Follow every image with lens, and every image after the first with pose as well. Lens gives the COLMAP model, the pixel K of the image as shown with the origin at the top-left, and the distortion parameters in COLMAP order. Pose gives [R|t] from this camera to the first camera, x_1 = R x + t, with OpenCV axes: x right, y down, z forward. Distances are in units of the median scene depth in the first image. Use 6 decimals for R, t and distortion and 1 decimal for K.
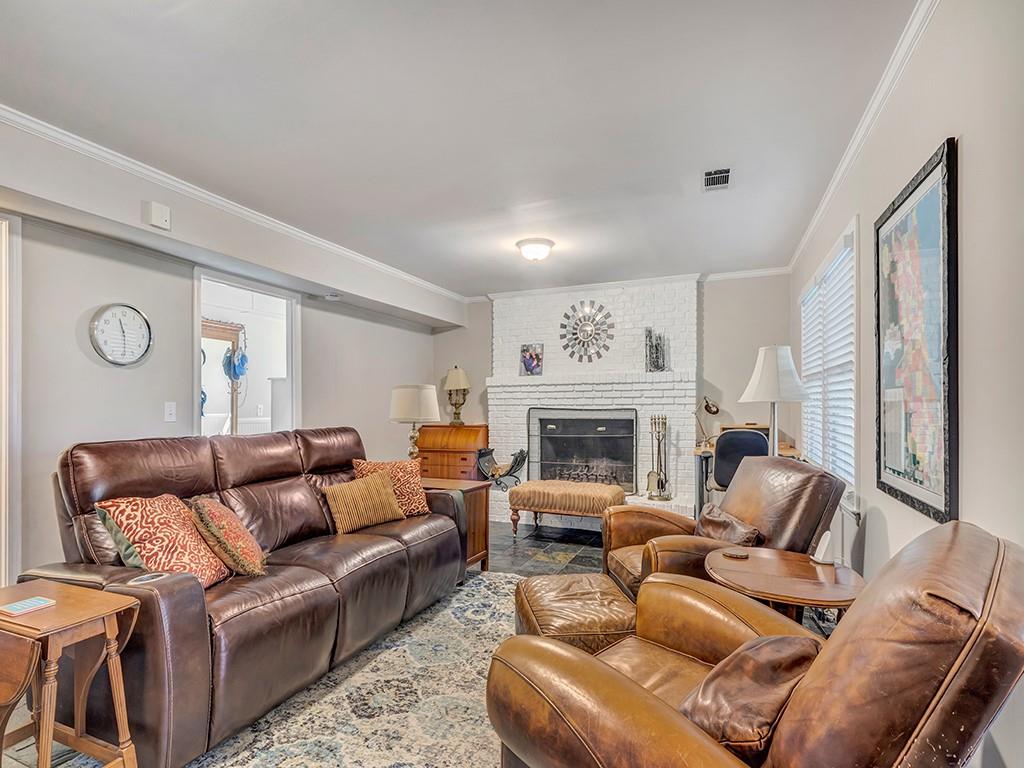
lens RADIAL K [[512.1, 0, 506.4], [0, 512.1, 399.0], [0, 0, 1]] dist [-0.001849, -0.000355]
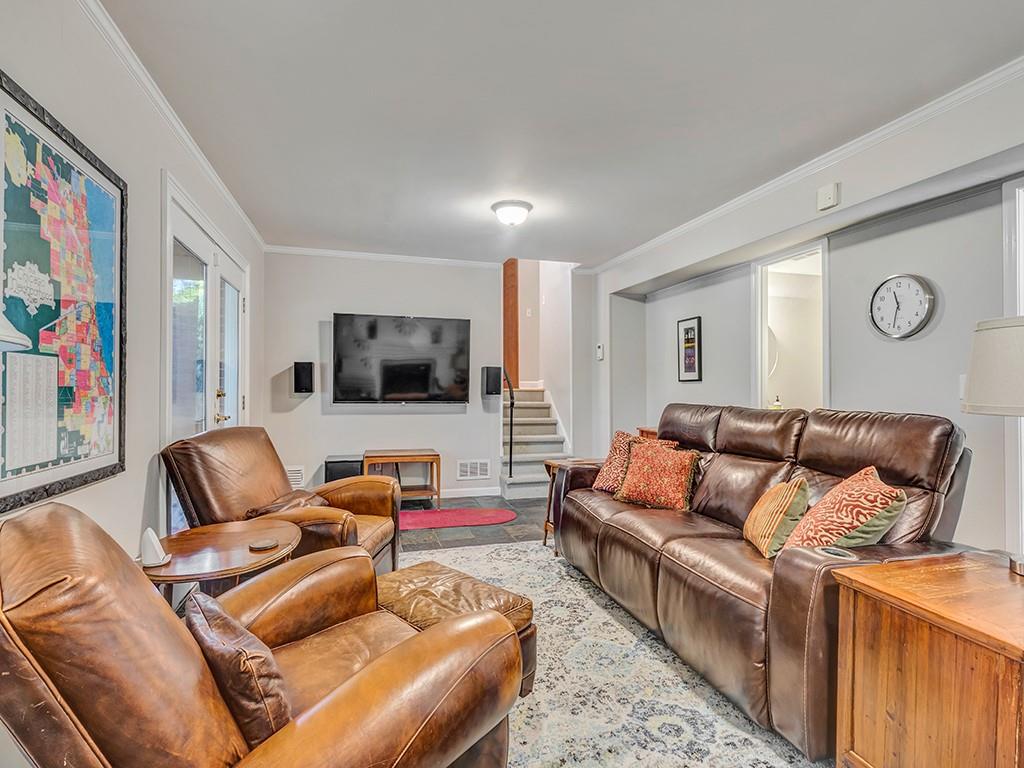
lens RADIAL K [[512.1, 0, 506.4], [0, 512.1, 399.0], [0, 0, 1]] dist [-0.001849, -0.000355]
pose [[-0.778152, 0.017022, -0.627845, 0.247061], [0.011605, 0.999852, 0.012724, 0.015048], [0.627968, 0.002615, -0.778235, 0.723594]]
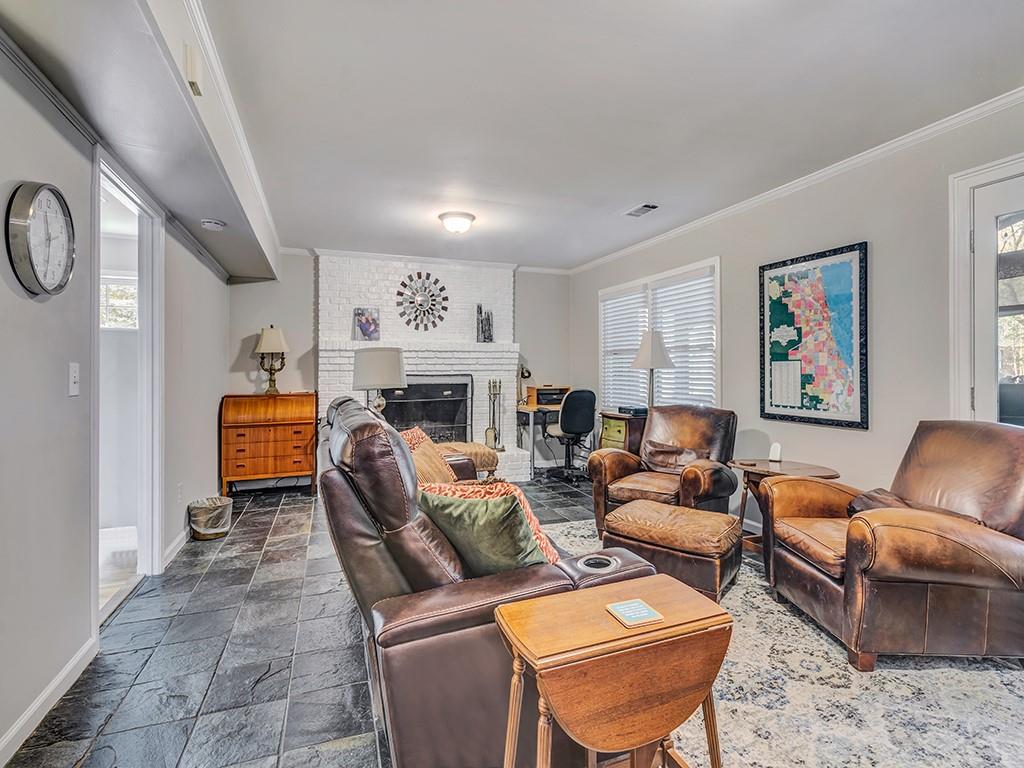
lens RADIAL K [[492.0, 0, 507.0], [0, 492.0, 364.0], [0, 0, 1]] dist [0.001639, -0.000218]
pose [[0.727286, 0.012842, 0.686214, -0.427073], [-0.009048, 0.999917, -0.009123, 0.005140], [-0.686274, 0.000426, 0.727343, 0.147609]]
